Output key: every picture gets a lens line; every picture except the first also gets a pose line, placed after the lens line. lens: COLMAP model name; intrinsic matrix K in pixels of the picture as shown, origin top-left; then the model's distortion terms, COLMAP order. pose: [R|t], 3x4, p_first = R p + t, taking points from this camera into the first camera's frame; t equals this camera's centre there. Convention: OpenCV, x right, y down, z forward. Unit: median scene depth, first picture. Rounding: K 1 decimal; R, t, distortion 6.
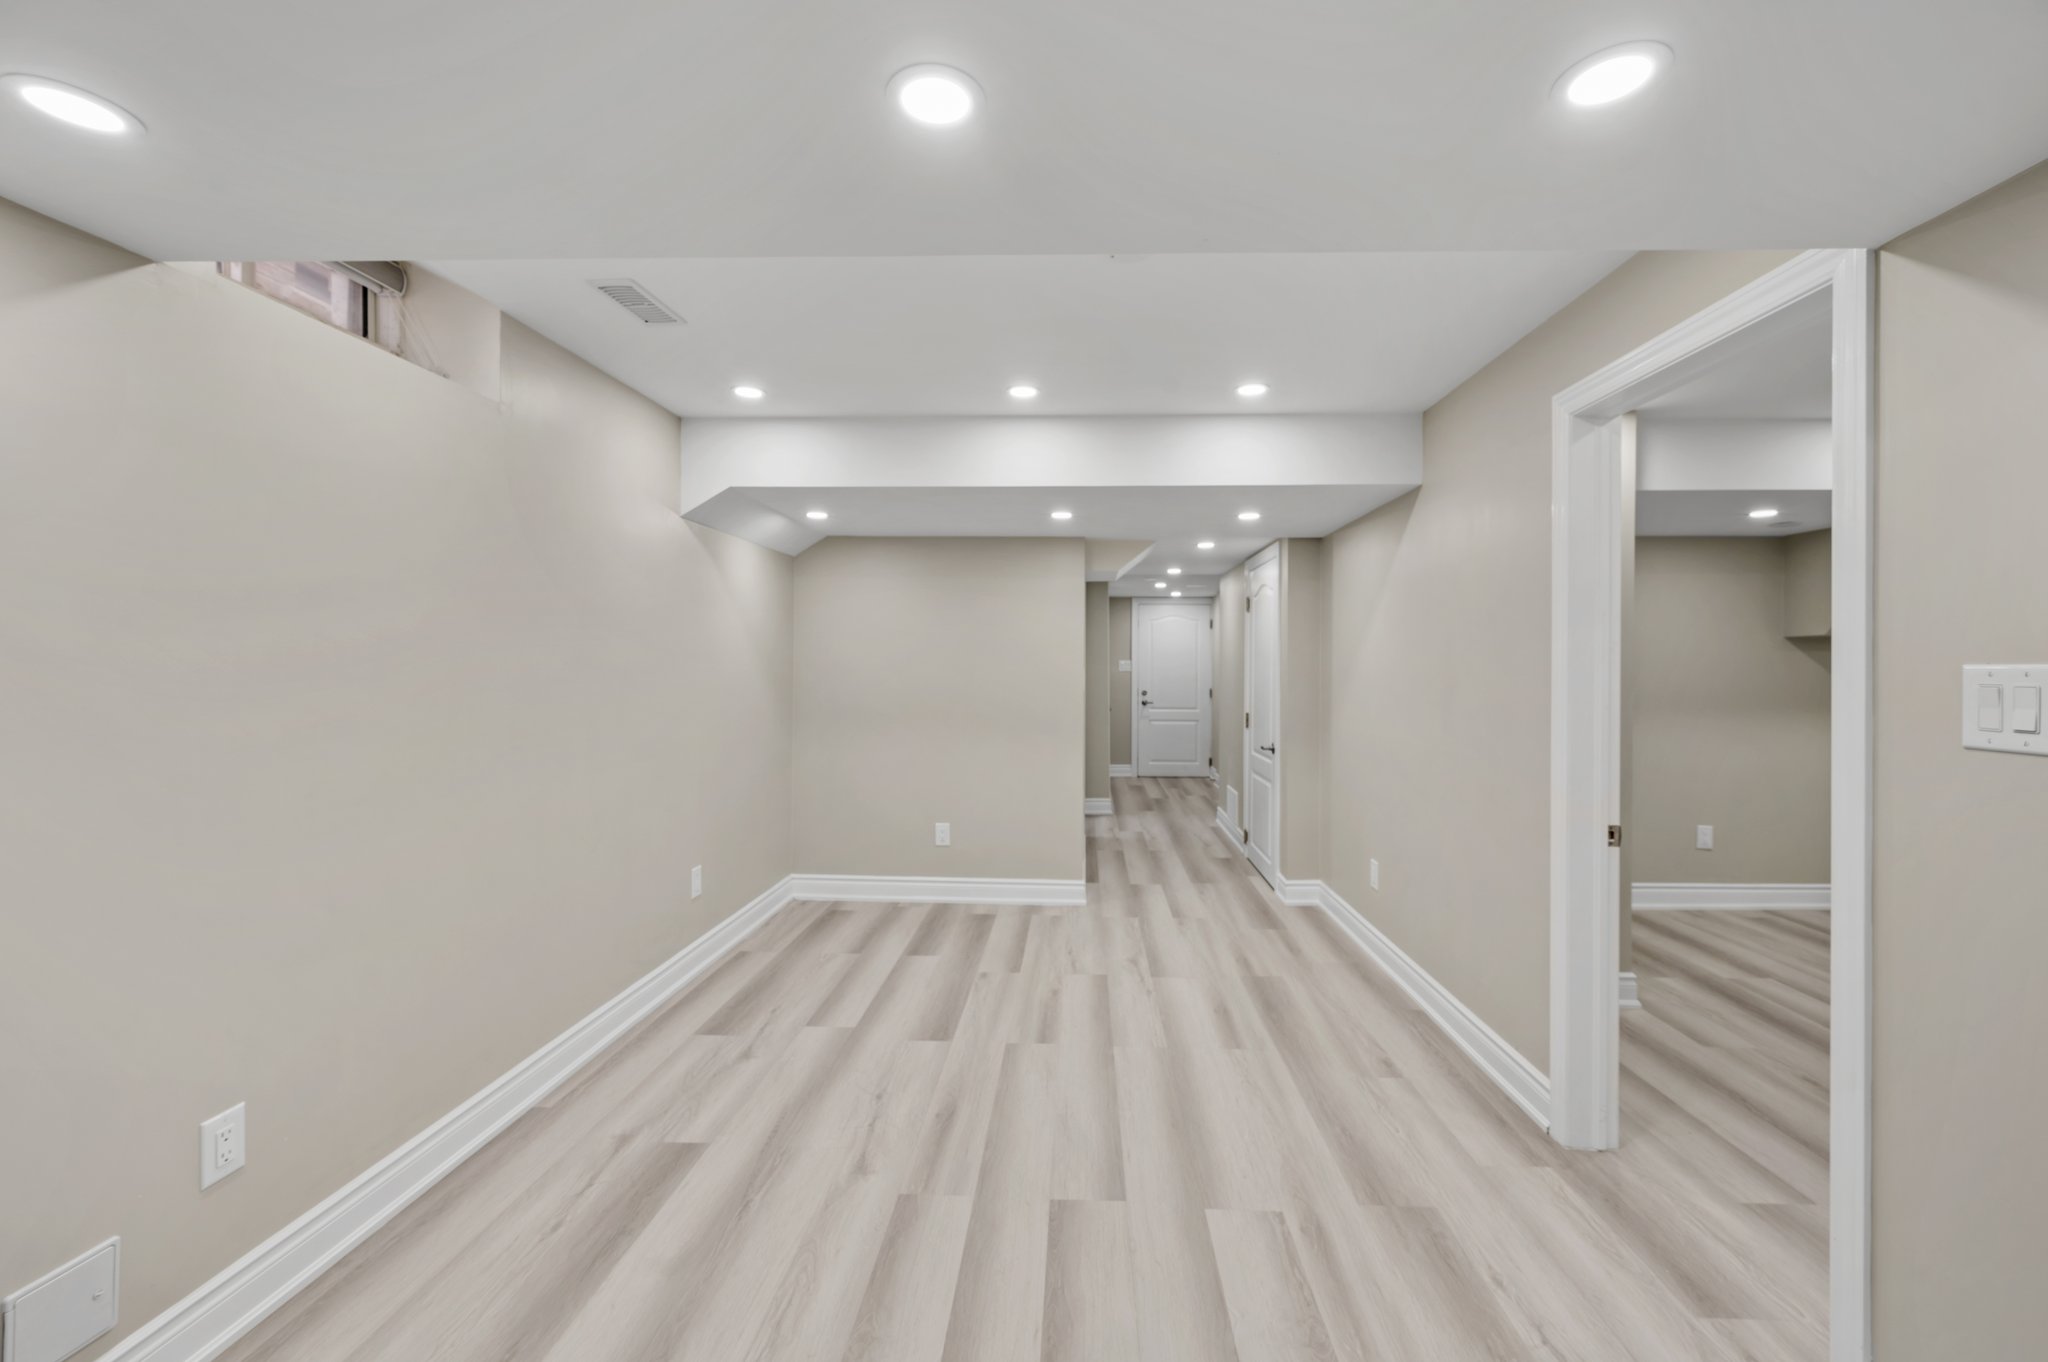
lens RADIAL K [[828.4, 0, 1046.4], [0, 828.4, 669.1], [0, 0, 1]] dist [-0.000016, -0.000140]
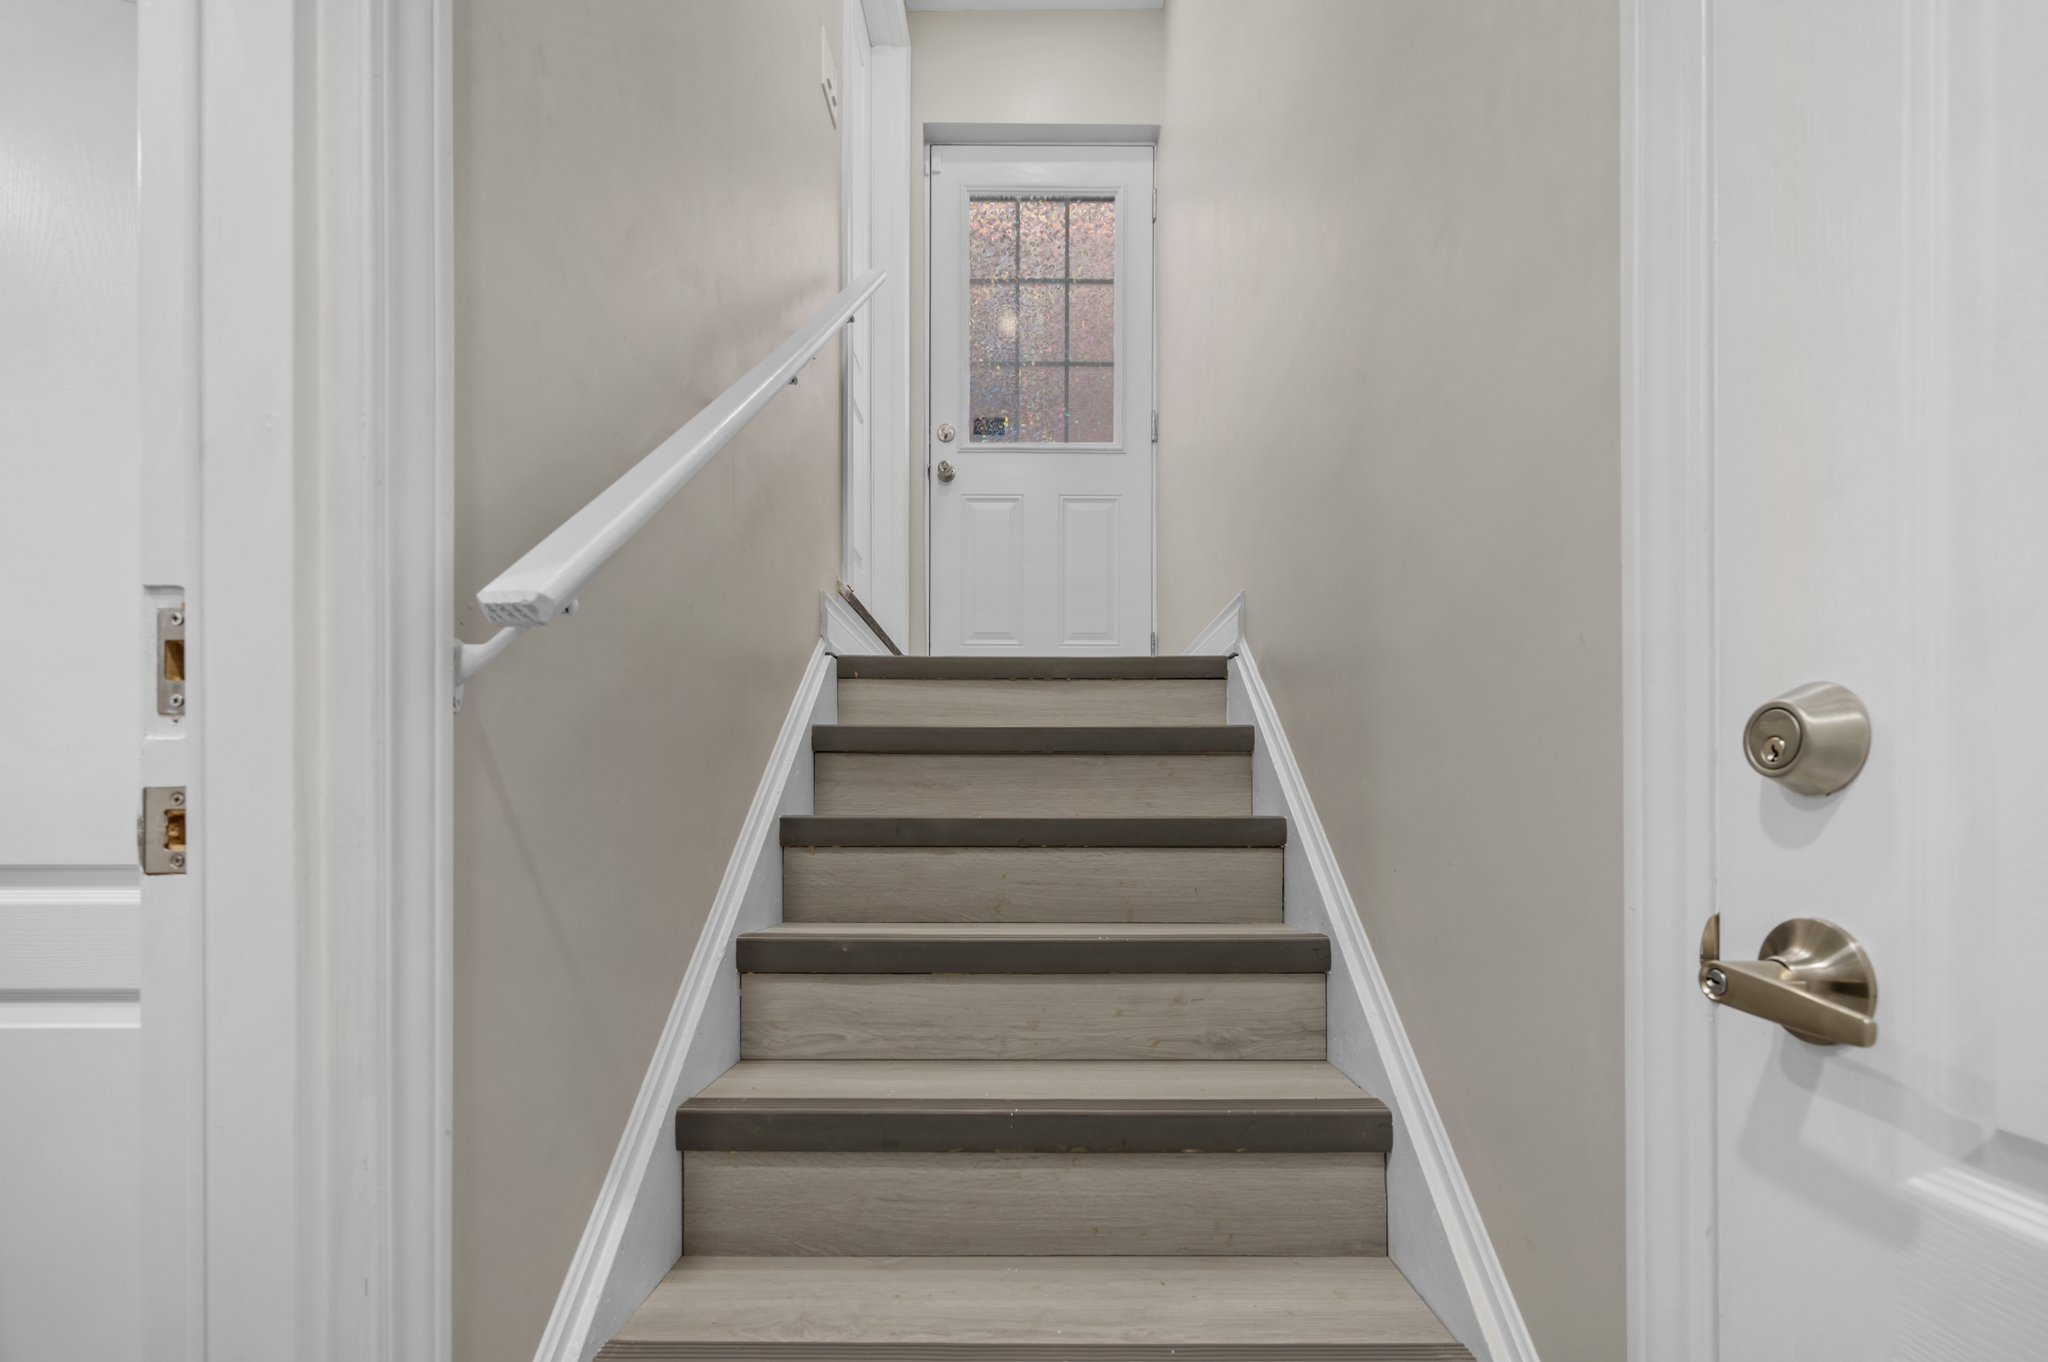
lens RADIAL K [[814.9, 0, 1031.7], [0, 814.9, 679.5], [0, 0, 1]] dist [-0.000287, 0.000067]
pose [[0.042655, -0.012612, -0.999010, 0.423640], [-0.000028, 0.999920, -0.012624, 0.068003], [0.999090, 0.000566, 0.042651, 2.543991]]
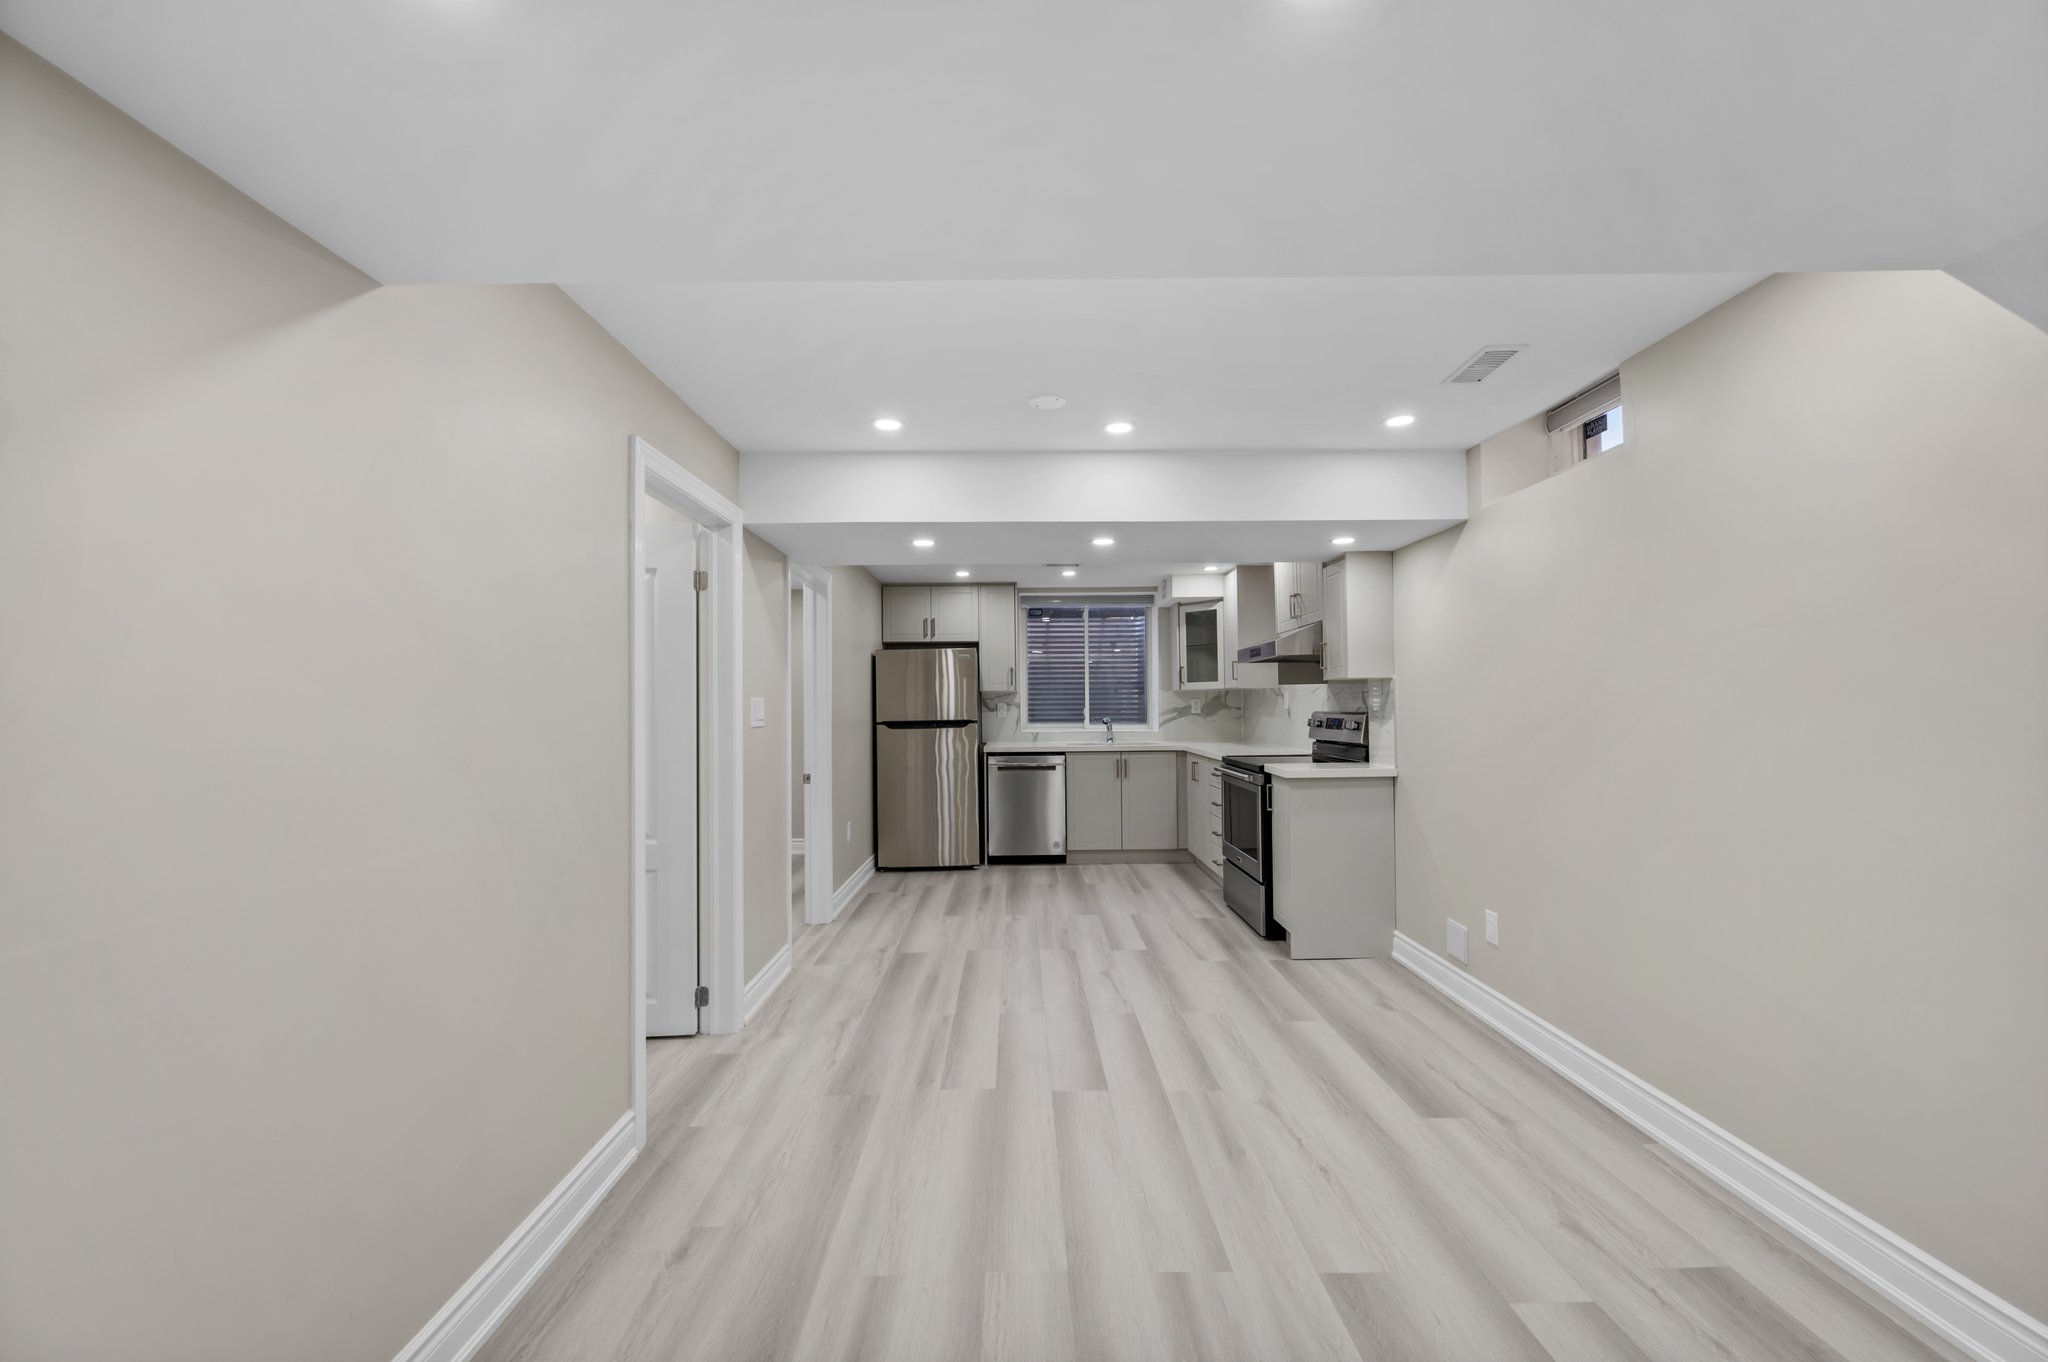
lens RADIAL K [[820.0, 0, 1028.0], [0, 820.0, 691.4], [0, 0, 1]] dist [-0.000740, -0.000065]
pose [[-0.998384, 0.005143, -0.056596, 0.116244], [0.005896, 0.999896, -0.013157, 0.004444], [0.056522, -0.013469, -0.998310, 1.309432]]
